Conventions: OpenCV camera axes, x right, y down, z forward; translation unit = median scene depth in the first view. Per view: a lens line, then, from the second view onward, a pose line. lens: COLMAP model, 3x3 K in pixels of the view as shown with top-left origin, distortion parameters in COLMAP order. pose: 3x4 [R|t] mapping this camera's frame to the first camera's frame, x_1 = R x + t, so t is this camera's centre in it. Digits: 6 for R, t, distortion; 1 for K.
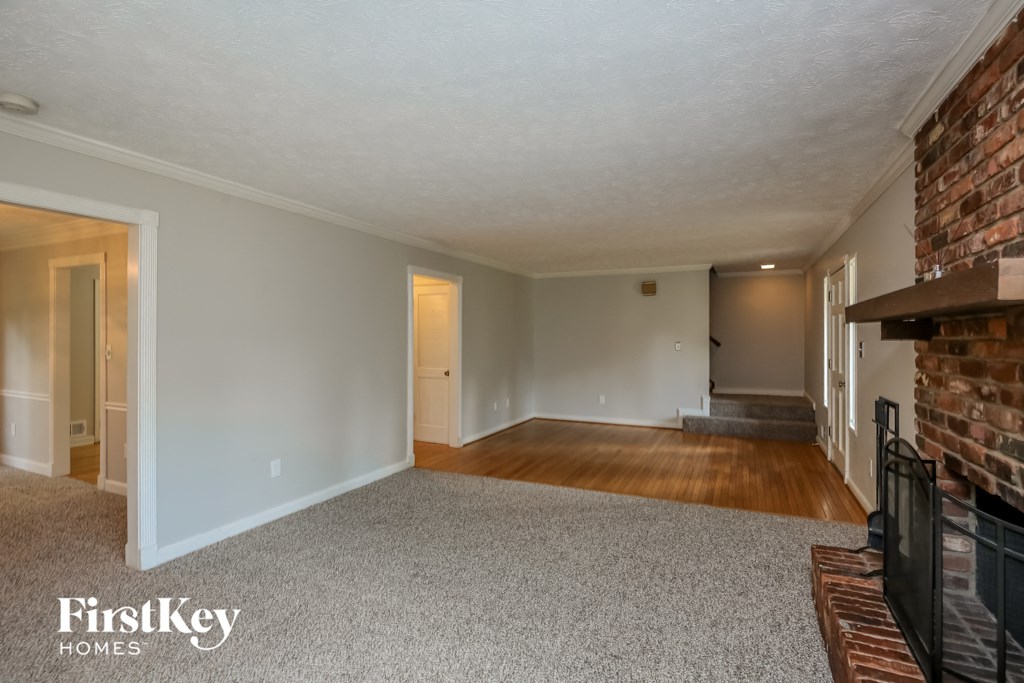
lens RADIAL K [[492.2, 0, 510.2], [0, 492.2, 334.7], [0, 0, 1]] dist [0.002583, -0.001523]
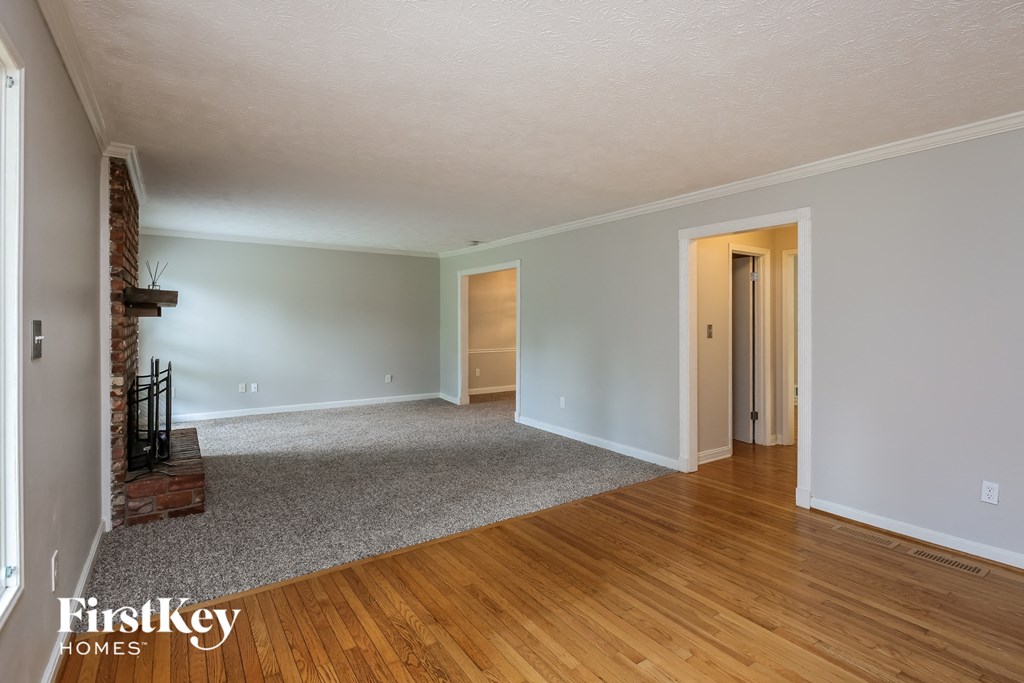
lens RADIAL K [[492.2, 0, 507.8], [0, 492.2, 332.7], [0, 0, 1]] dist [0.002583, -0.001523]
pose [[-0.510378, 0.027820, -0.859500, 0.737240], [0.005809, 0.999565, 0.028904, 0.012478], [0.859931, 0.009759, -0.510318, 1.321339]]
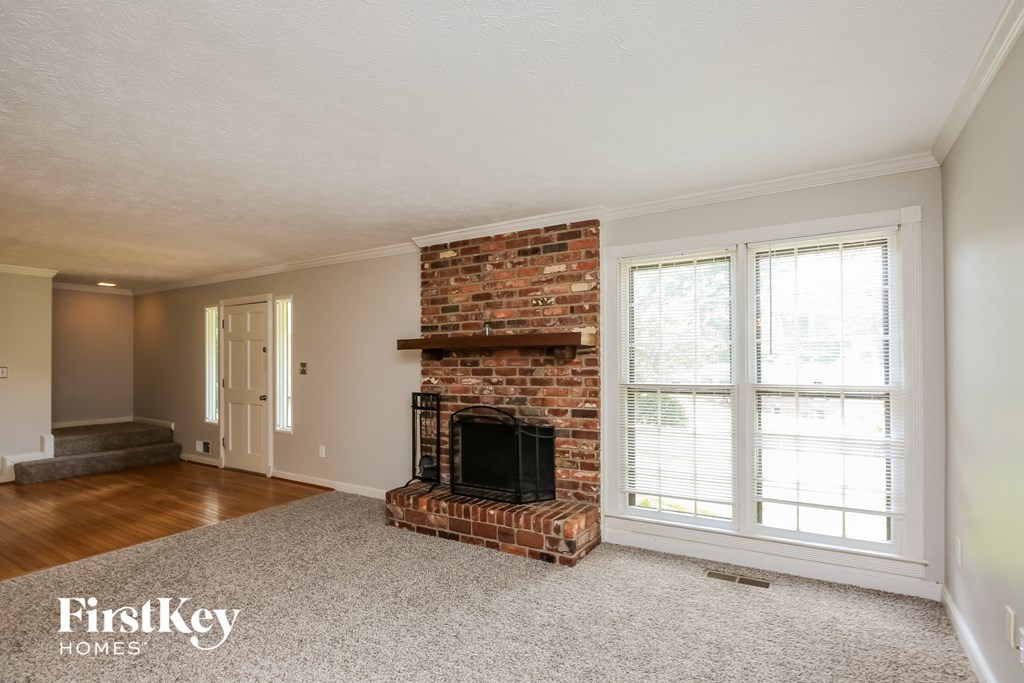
lens RADIAL K [[516.0, 0, 499.6], [0, 516.0, 358.3], [0, 0, 1]] dist [-0.006006, -0.000964]
pose [[0.133532, 0.003557, 0.991038, -0.544418], [0.001295, 0.999992, -0.003763, 0.006649], [-0.991044, 0.001786, 0.133527, 0.247425]]
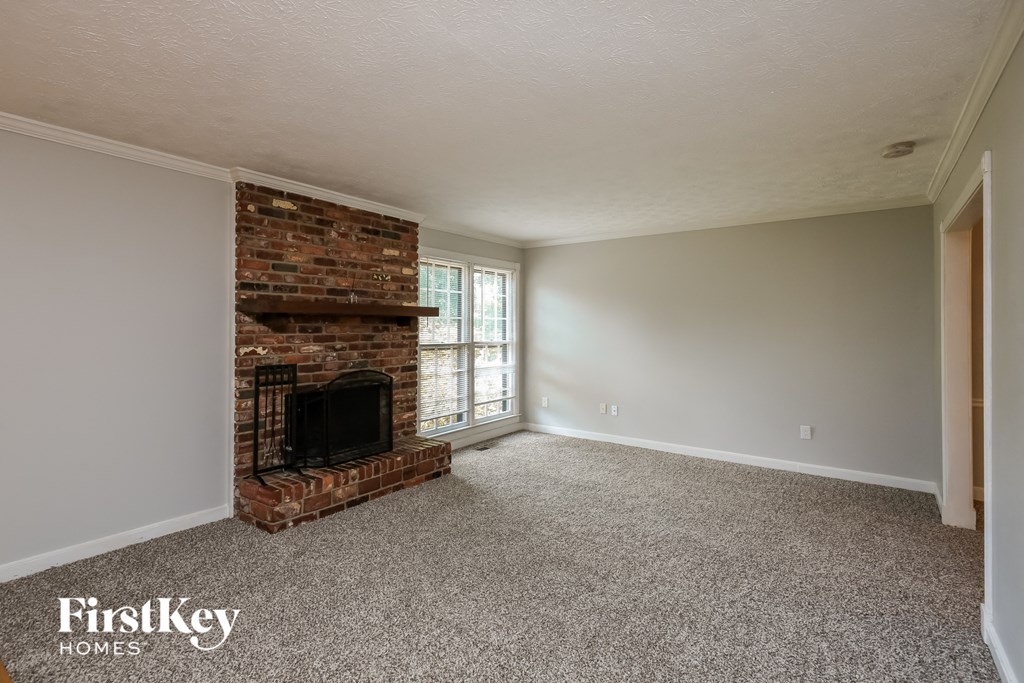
lens RADIAL K [[492.2, 0, 507.6], [0, 492.2, 335.7], [0, 0, 1]] dist [0.002583, -0.001523]
pose [[-0.979844, -0.000606, 0.199761, -0.114613], [0.000399, 0.999987, 0.004990, 0.018346], [-0.199761, 0.004969, -0.979832, 1.195314]]
